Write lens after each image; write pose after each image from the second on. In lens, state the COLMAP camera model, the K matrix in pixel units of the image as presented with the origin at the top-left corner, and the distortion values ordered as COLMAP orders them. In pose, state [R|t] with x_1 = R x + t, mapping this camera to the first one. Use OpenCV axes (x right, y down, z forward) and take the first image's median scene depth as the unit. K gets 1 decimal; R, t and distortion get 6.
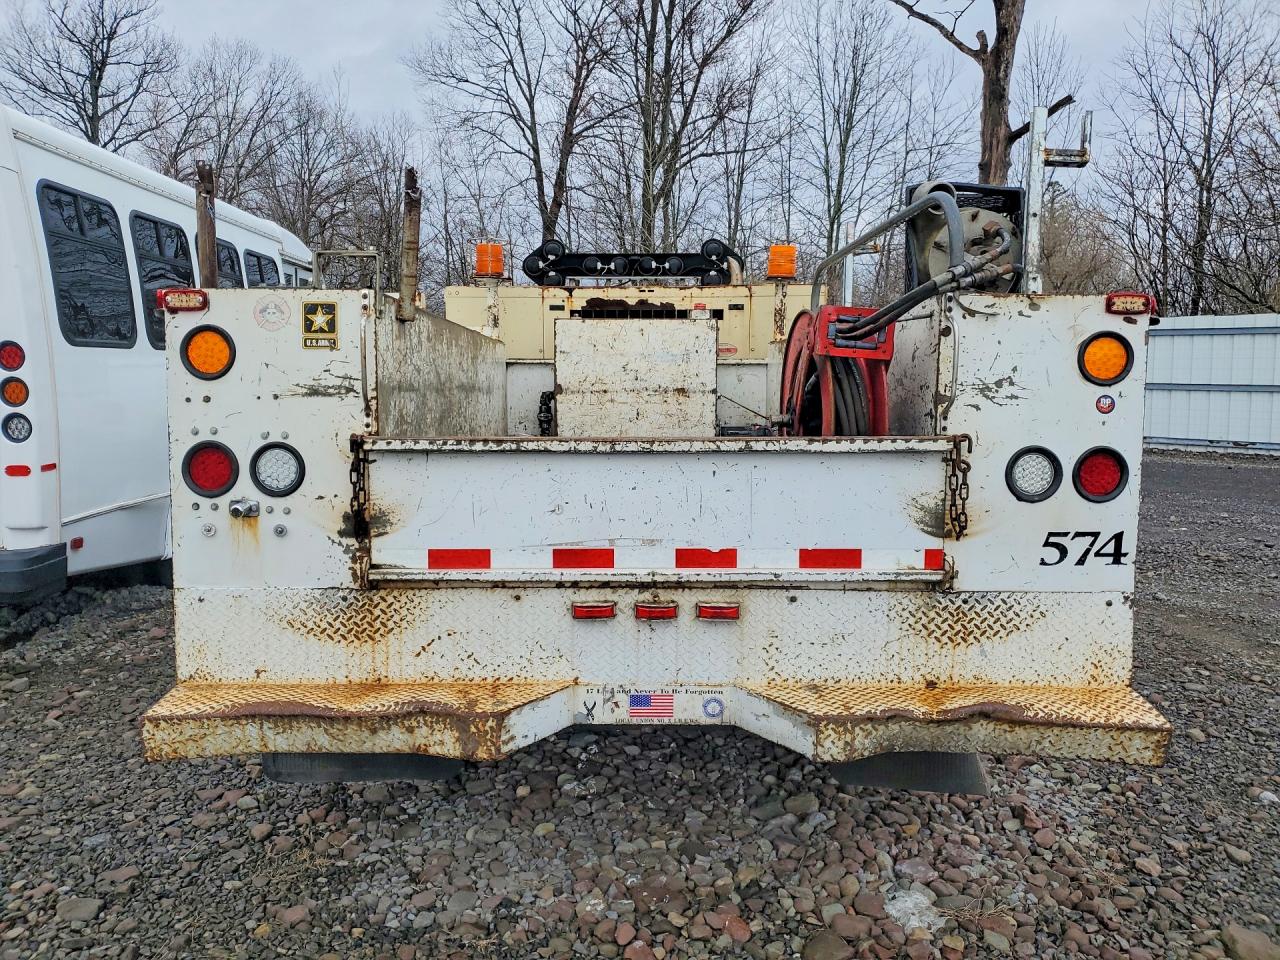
lens RADIAL K [[971.3, 0, 626.2], [0, 971.3, 473.8], [0, 0, 1]] dist [0.035487, -0.017869]
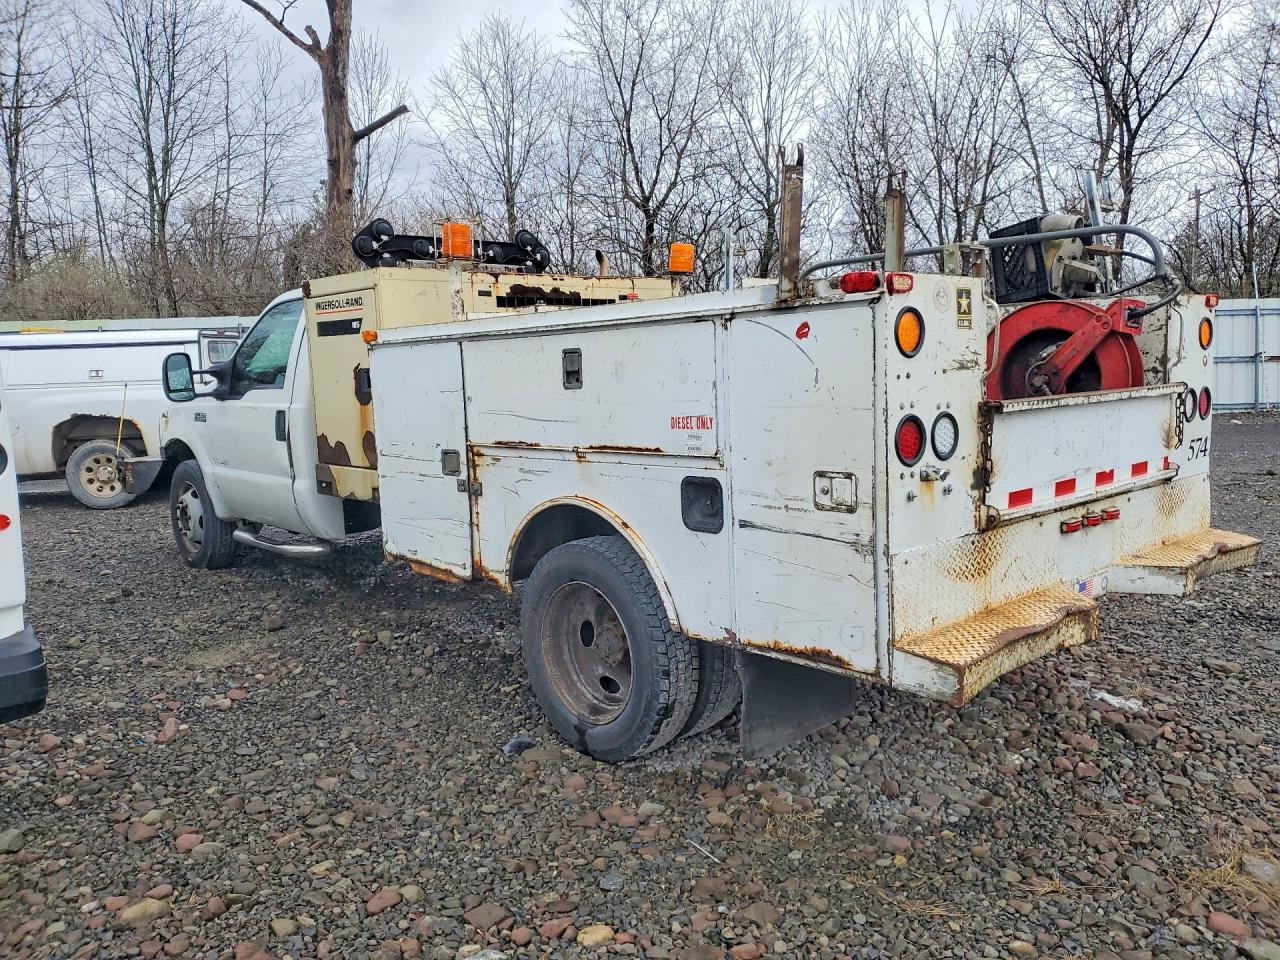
lens RADIAL K [[971.3, 0, 639.5], [0, 971.3, 477.6], [0, 0, 1]] dist [0.035487, -0.017869]
pose [[0.740287, -0.101851, 0.664531, -1.188005], [0.094645, 0.994402, 0.046975, -0.037025], [-0.665595, 0.028119, 0.745783, 0.343678]]
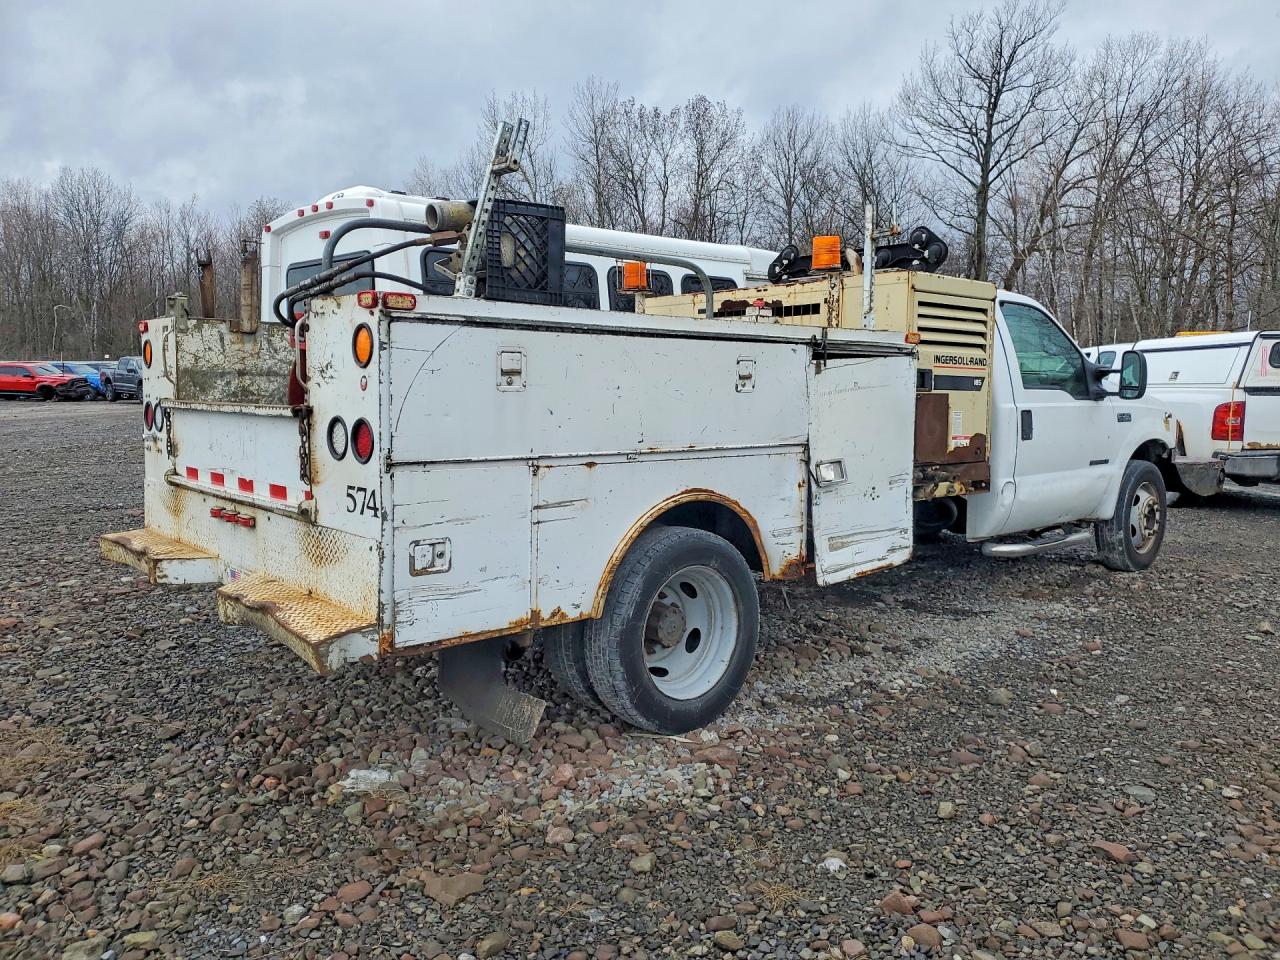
lens RADIAL K [[971.3, 0, 646.8], [0, 971.3, 479.5], [0, 0, 1]] dist [0.035487, -0.017869]
pose [[0.662981, 0.075330, -0.744837, 1.417861], [-0.076081, 0.996553, 0.033067, -0.015937], [0.744761, 0.034745, 0.666427, 0.396550]]
